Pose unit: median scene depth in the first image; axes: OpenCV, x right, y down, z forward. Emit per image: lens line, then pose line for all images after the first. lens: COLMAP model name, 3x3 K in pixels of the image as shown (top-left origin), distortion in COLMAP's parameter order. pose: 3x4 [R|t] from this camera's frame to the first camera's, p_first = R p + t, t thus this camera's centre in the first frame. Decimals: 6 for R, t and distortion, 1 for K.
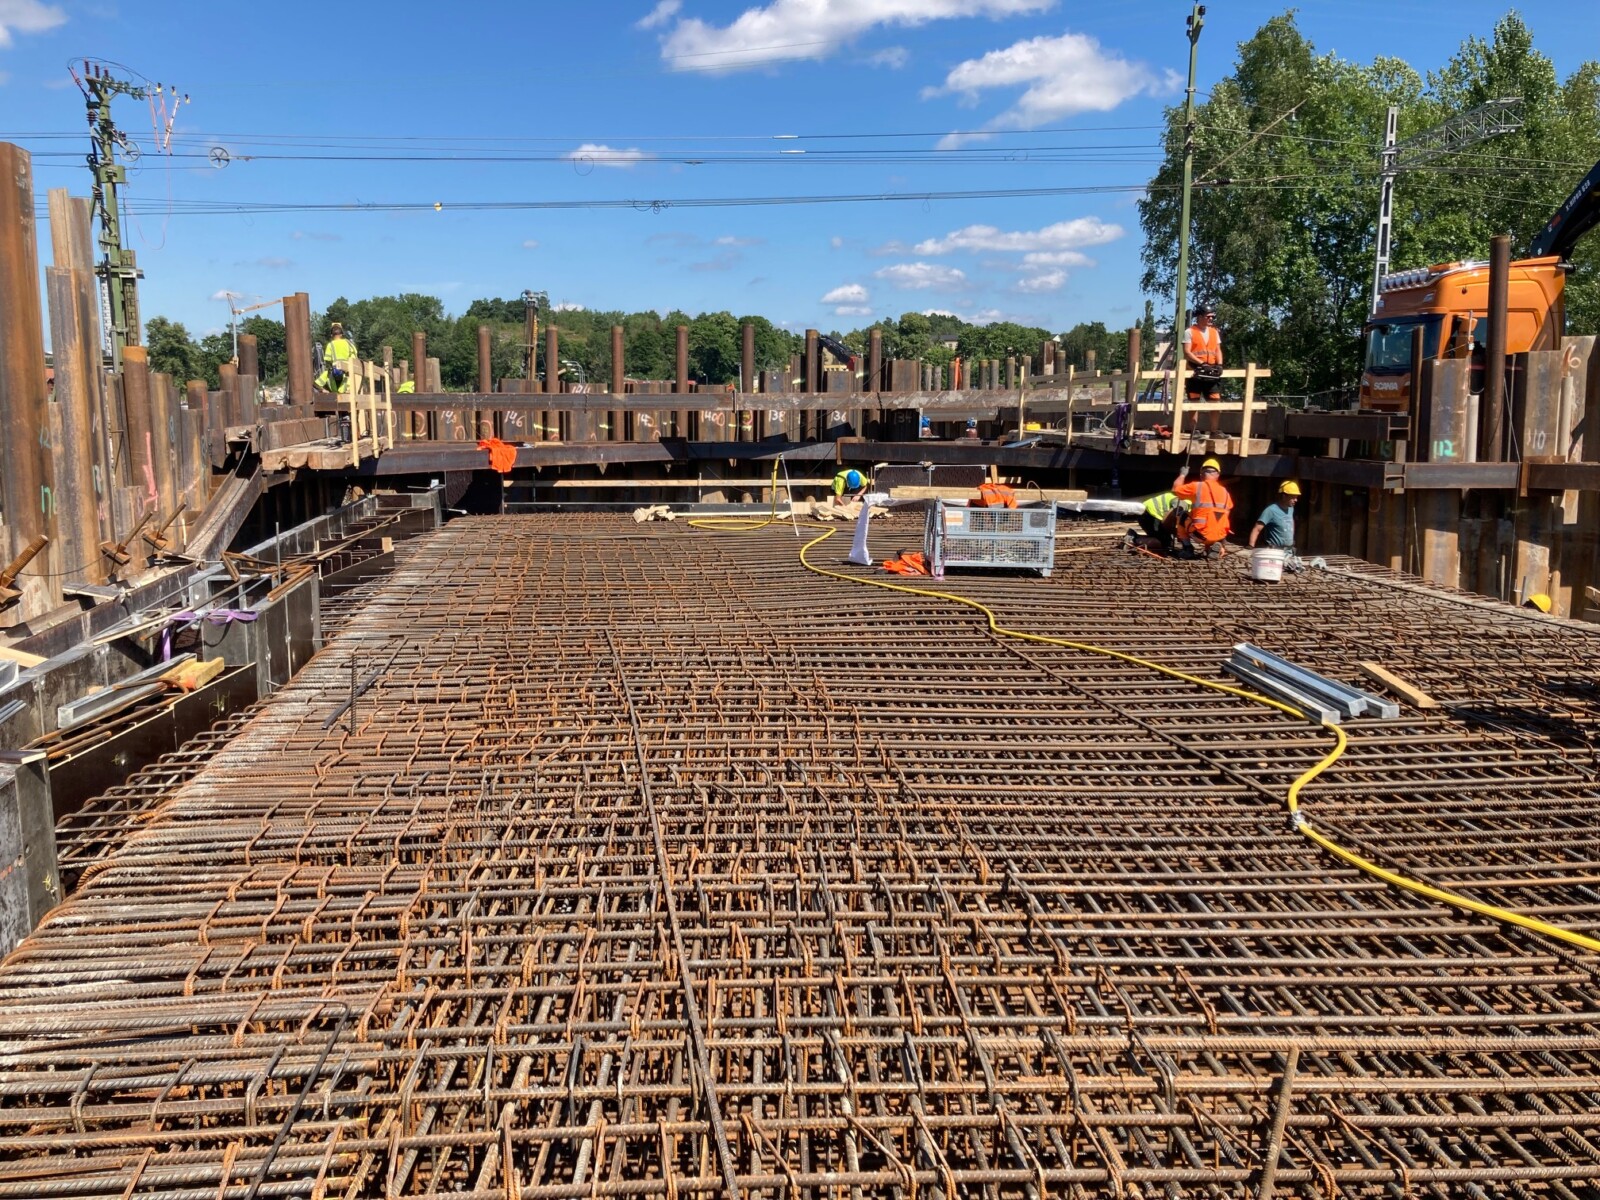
lens RADIAL K [[1306.1, 0, 805.6], [0, 1306.1, 592.9], [0, 0, 1]] dist [-0.012039, -0.004803]
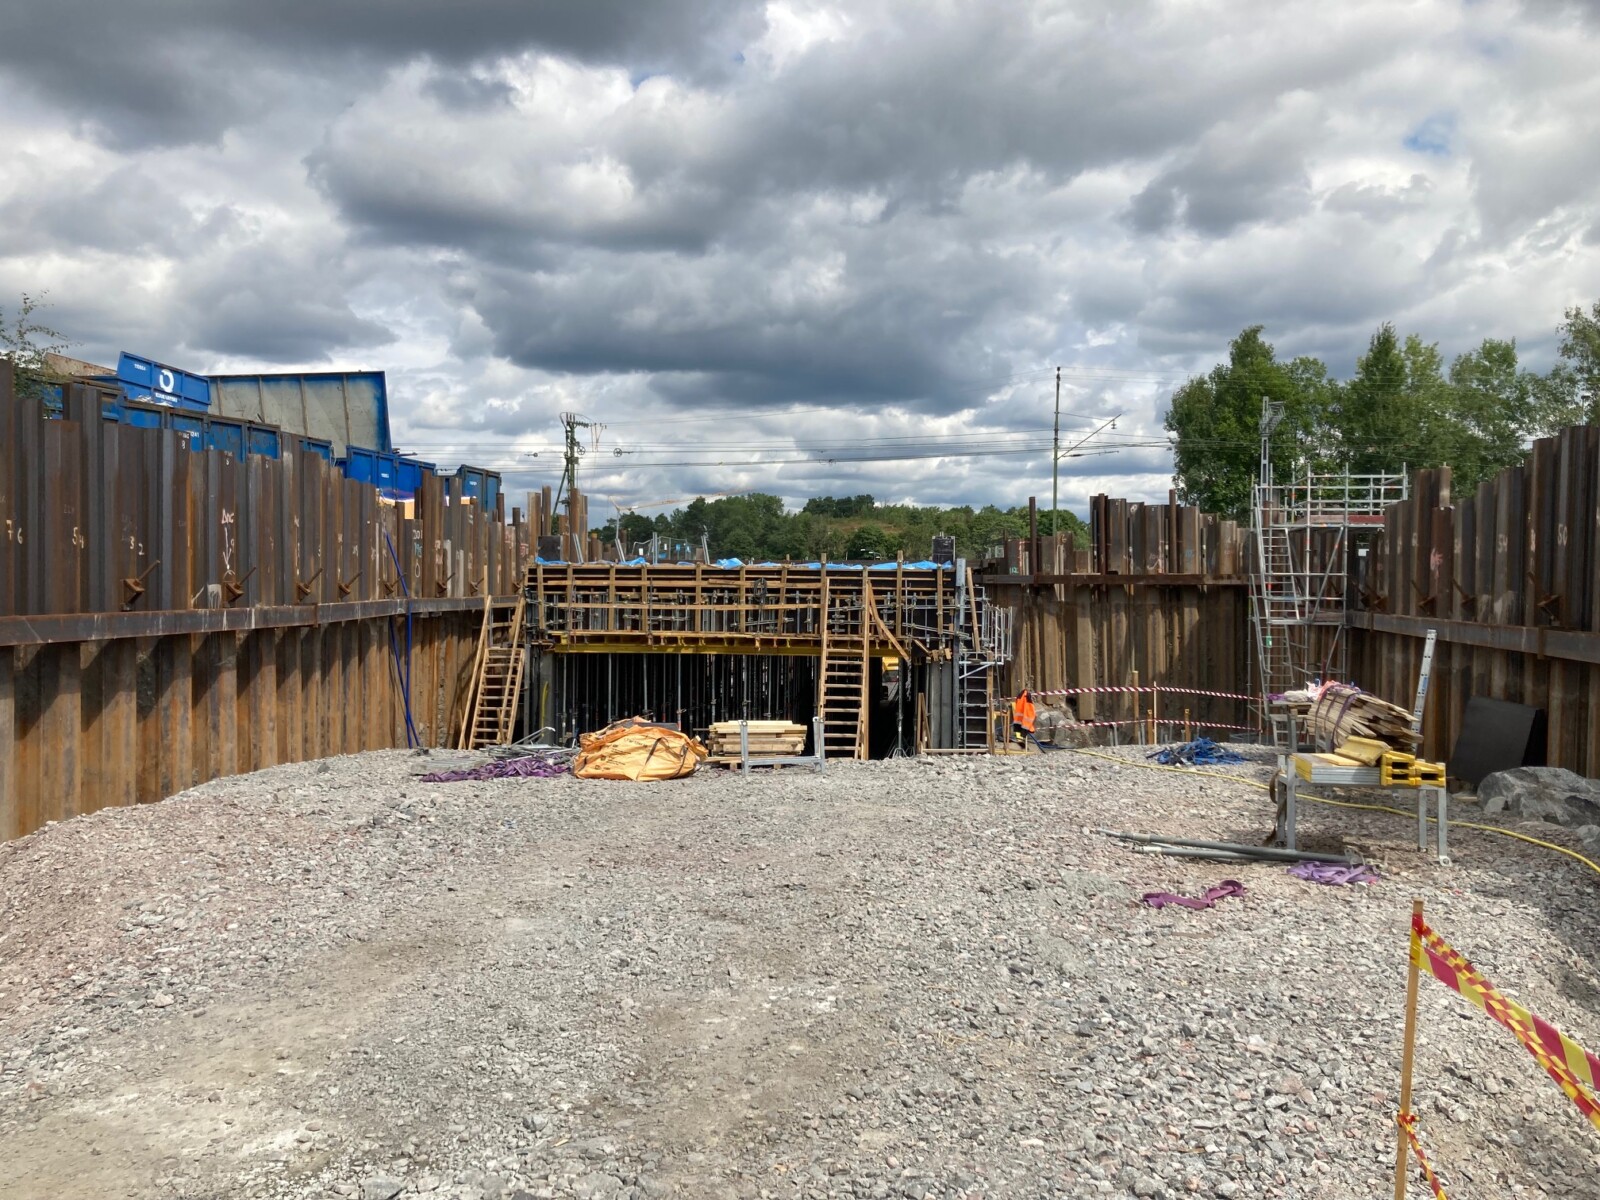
lens RADIAL K [[1306.1, 0, 798.4], [0, 1306.1, 604.5], [0, 0, 1]] dist [-0.012039, -0.004803]
pose [[0.964808, 0.010839, -0.262732, 0.324117], [-0.046304, 0.990540, -0.129173, 0.145952], [0.258847, 0.136793, 0.956183, -0.758991]]
